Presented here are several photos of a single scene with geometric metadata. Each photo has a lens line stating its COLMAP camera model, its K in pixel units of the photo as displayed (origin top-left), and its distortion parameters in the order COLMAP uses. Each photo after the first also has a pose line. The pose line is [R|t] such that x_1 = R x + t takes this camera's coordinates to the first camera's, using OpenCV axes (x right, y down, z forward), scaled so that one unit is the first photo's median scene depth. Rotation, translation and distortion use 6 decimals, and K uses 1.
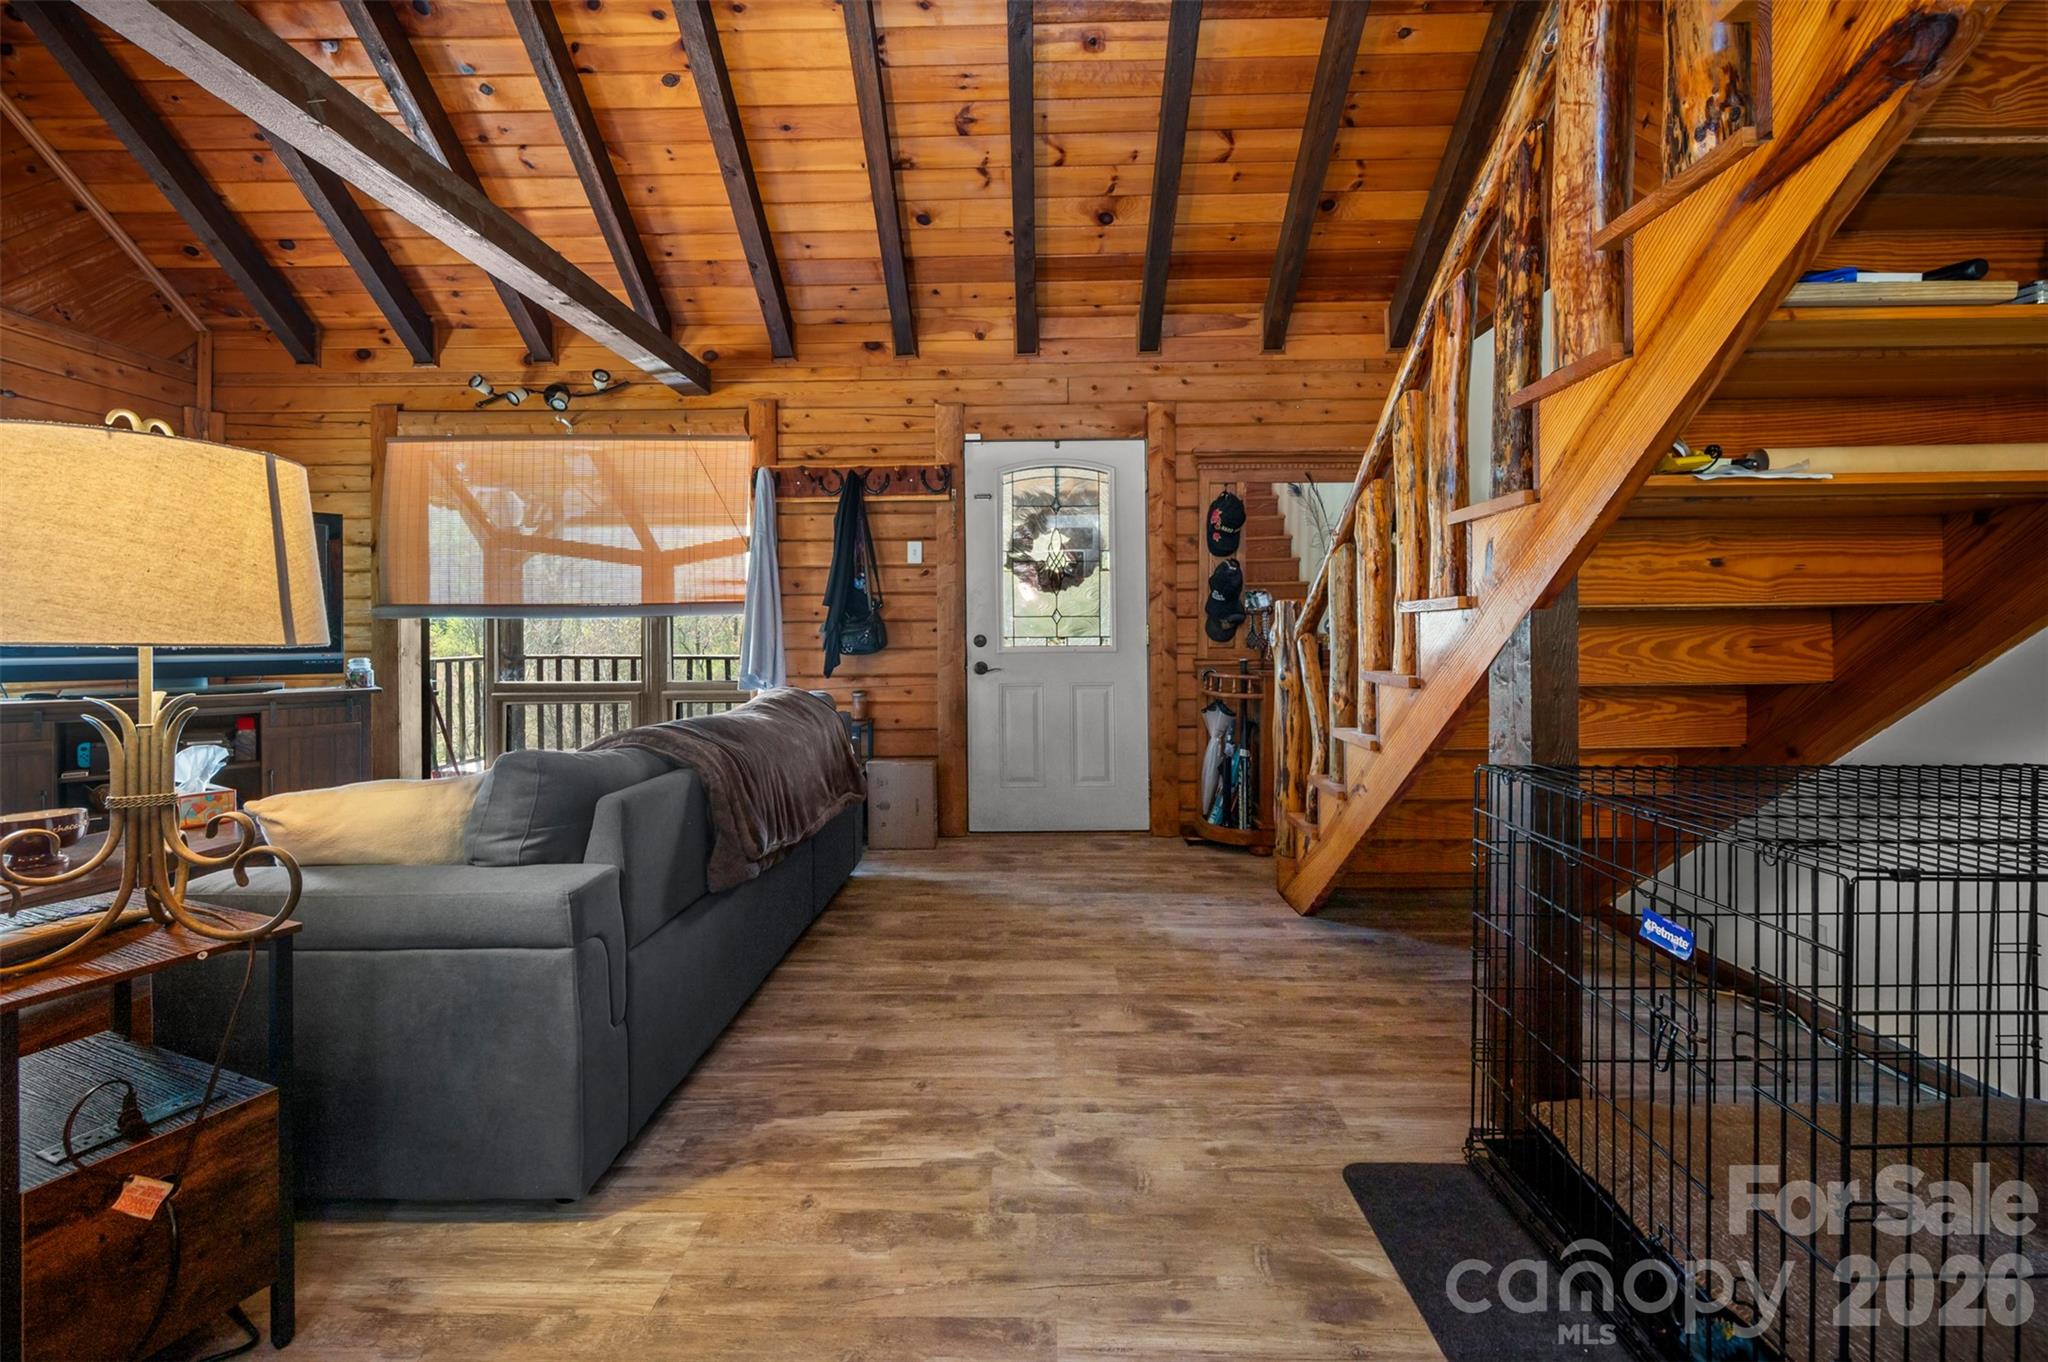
lens RADIAL K [[808.3, 0, 1037.2], [0, 808.3, 630.1], [0, 0, 1]] dist [0.000062, 0.000251]
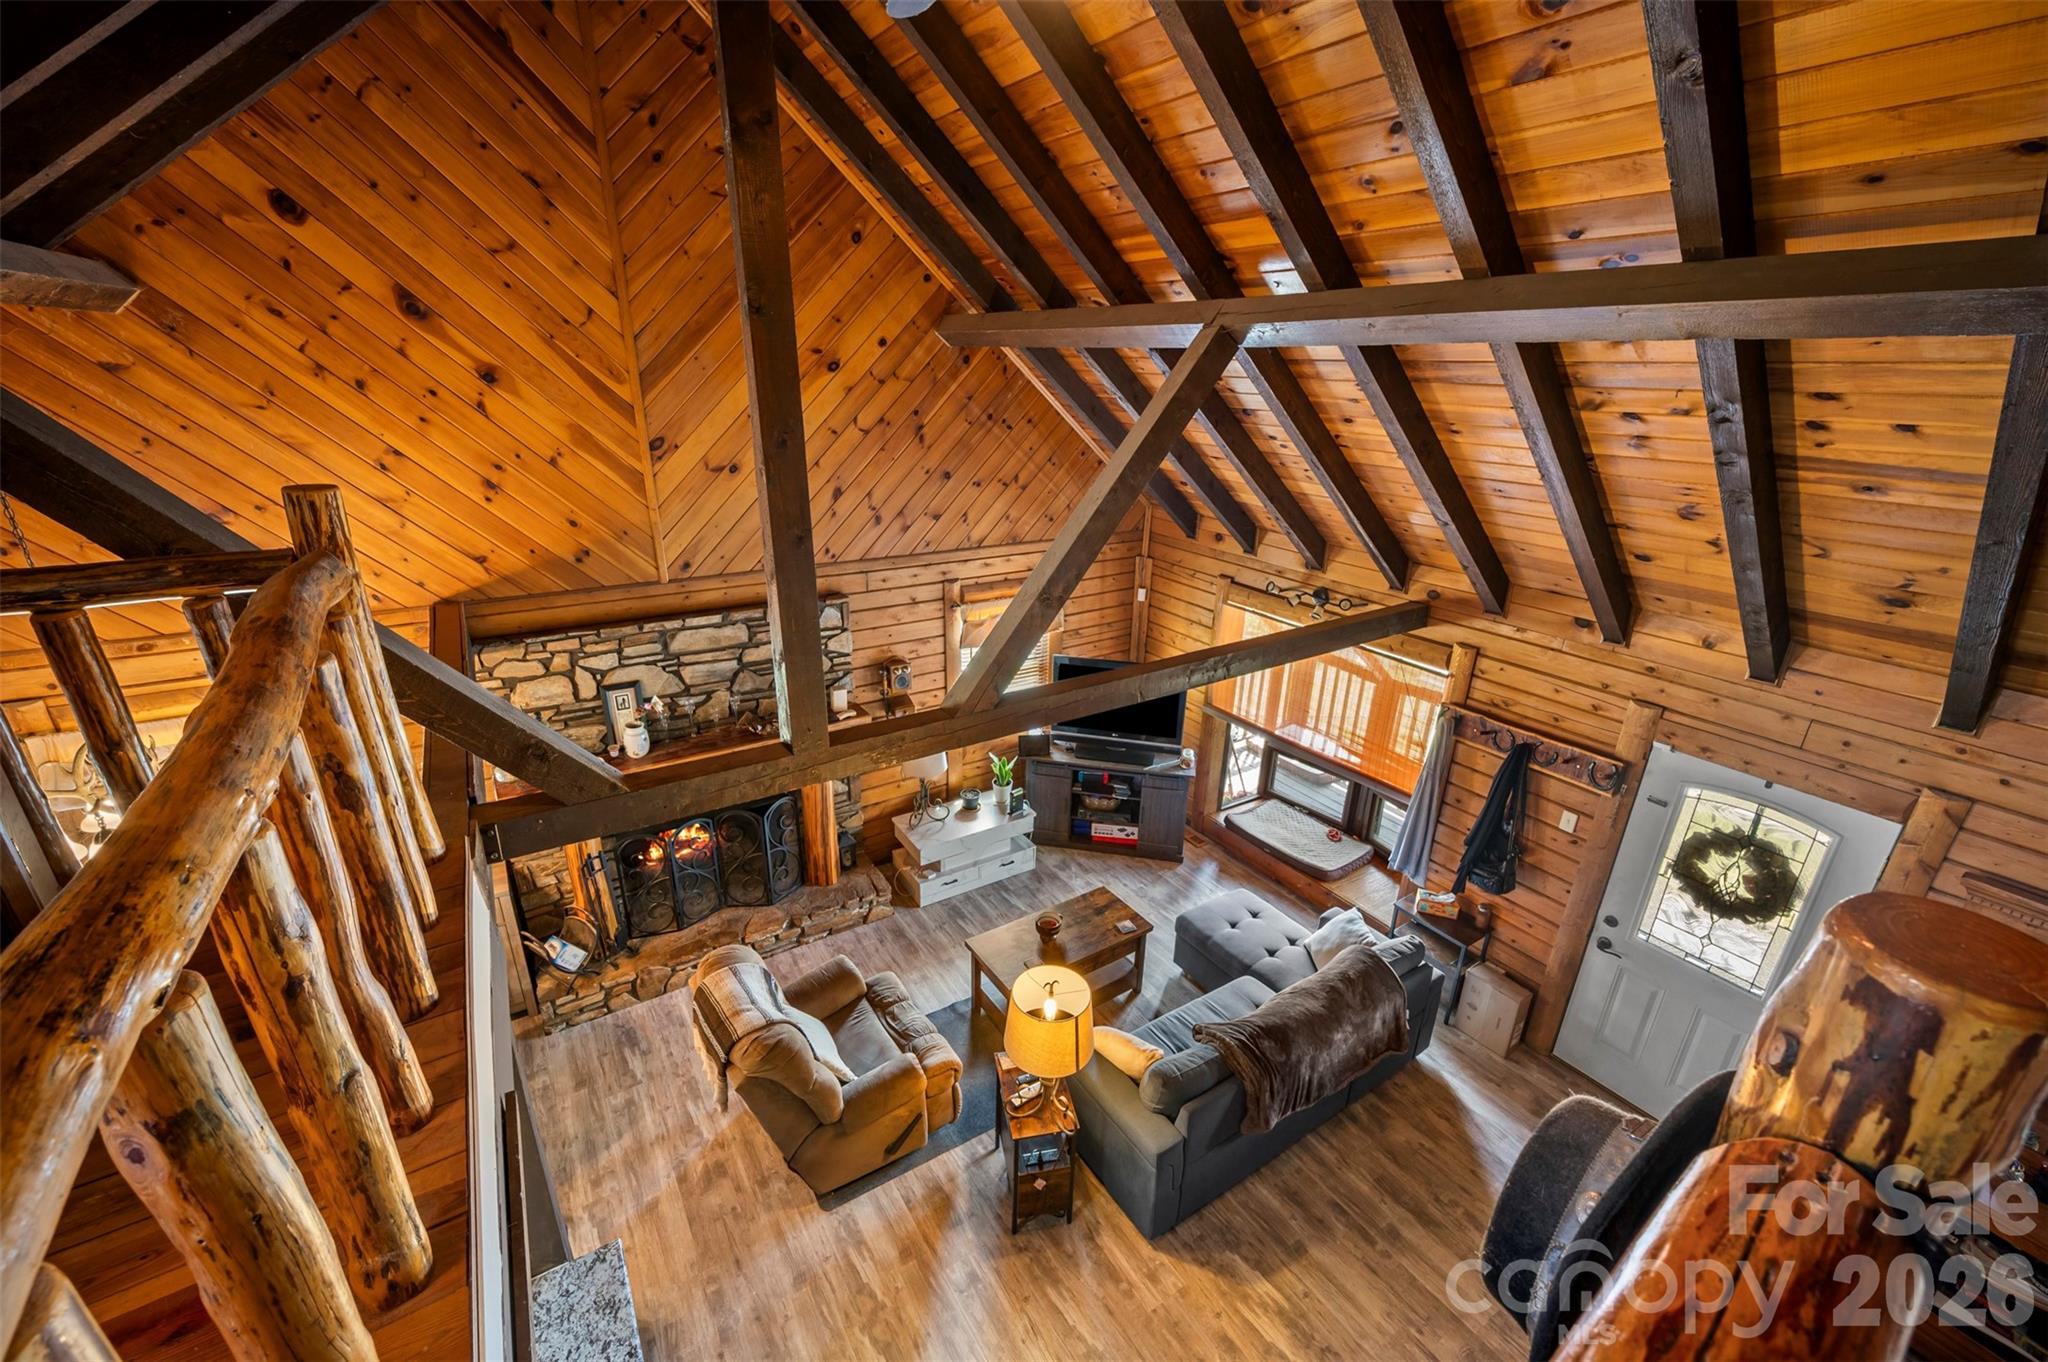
lens RADIAL K [[839.4, 0, 1047.4], [0, 839.4, 687.7], [0, 0, 1]] dist [0.000073, 0.000185]
pose [[0.566255, 0.327075, -0.756556, 0.242557], [-0.032423, 0.926023, 0.376071, -0.659692], [0.823592, -0.188422, 0.534970, -0.132325]]
